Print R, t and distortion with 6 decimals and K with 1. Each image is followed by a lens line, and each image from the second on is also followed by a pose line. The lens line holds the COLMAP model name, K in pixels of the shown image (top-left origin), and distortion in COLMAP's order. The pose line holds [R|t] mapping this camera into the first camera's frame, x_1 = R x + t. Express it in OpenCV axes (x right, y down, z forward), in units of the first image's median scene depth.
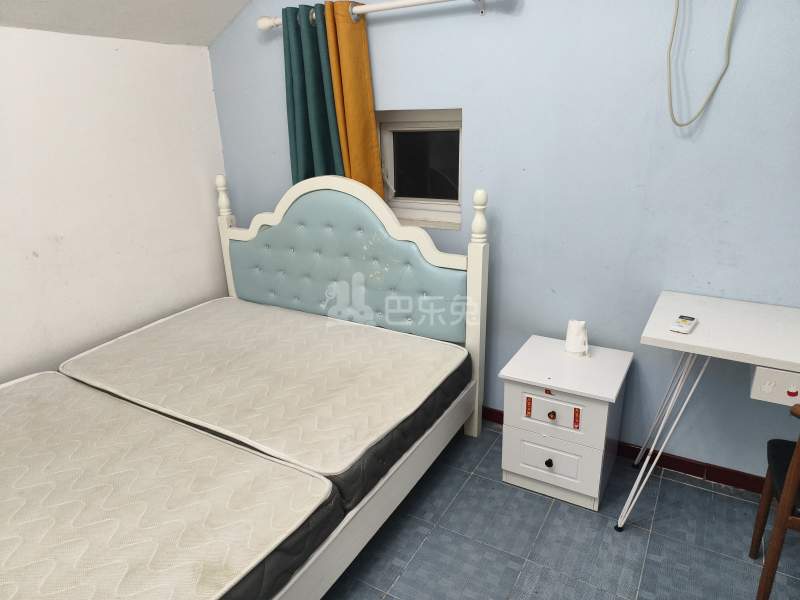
lens RADIAL K [[534.9, 0, 407.1], [0, 534.9, 303.1], [0, 0, 1]] dist [0.030136, -0.033356]
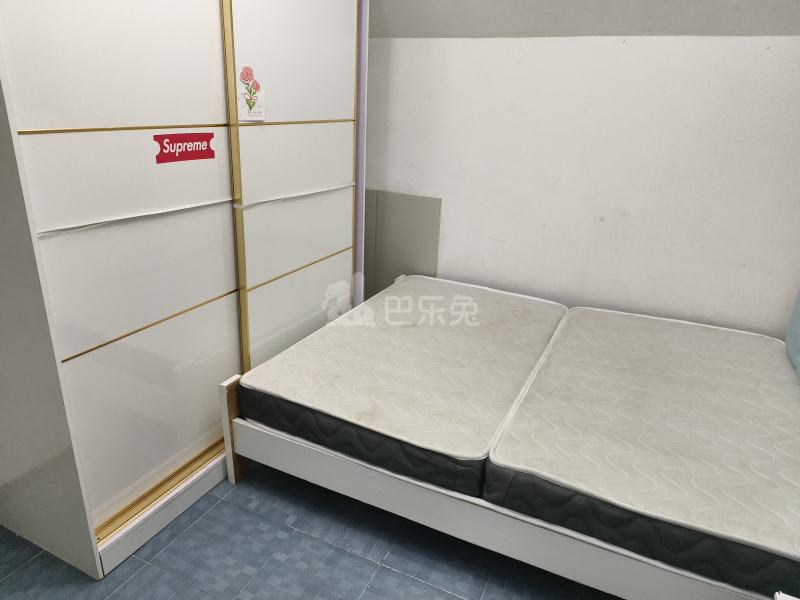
lens RADIAL K [[542.8, 0, 404.9], [0, 542.8, 299.2], [0, 0, 1]] dist [0.025809, -0.035215]
pose [[0.081556, 0.369632, -0.925592, 0.499938], [-0.376611, 0.871261, 0.314751, -0.153063], [0.922775, 0.322918, 0.210264, 0.372768]]
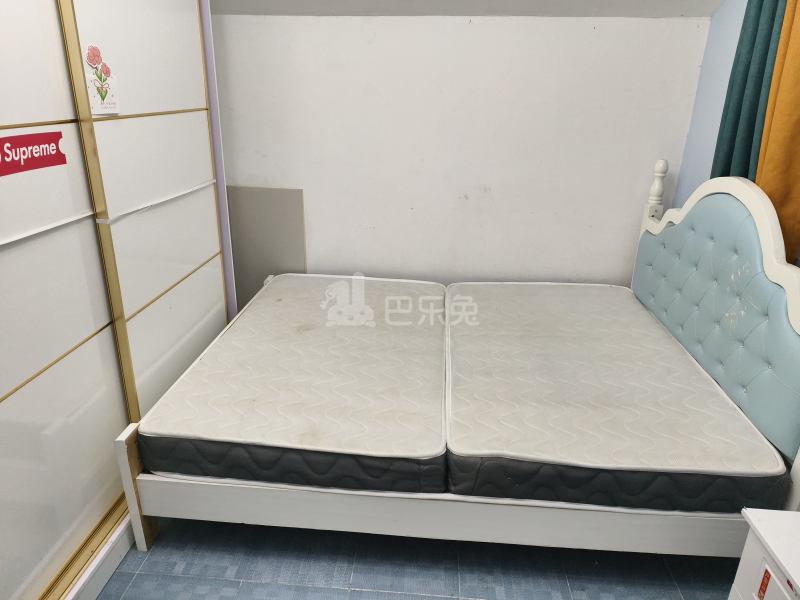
lens RADIAL K [[541.7, 0, 395.8], [0, 541.7, 302.3], [0, 0, 1]] dist [0.026374, -0.031383]
pose [[0.427819, 0.359016, -0.829505, 0.402591], [-0.330355, 0.916346, 0.226220, -0.096096], [0.841330, 0.177250, 0.510633, 0.237968]]
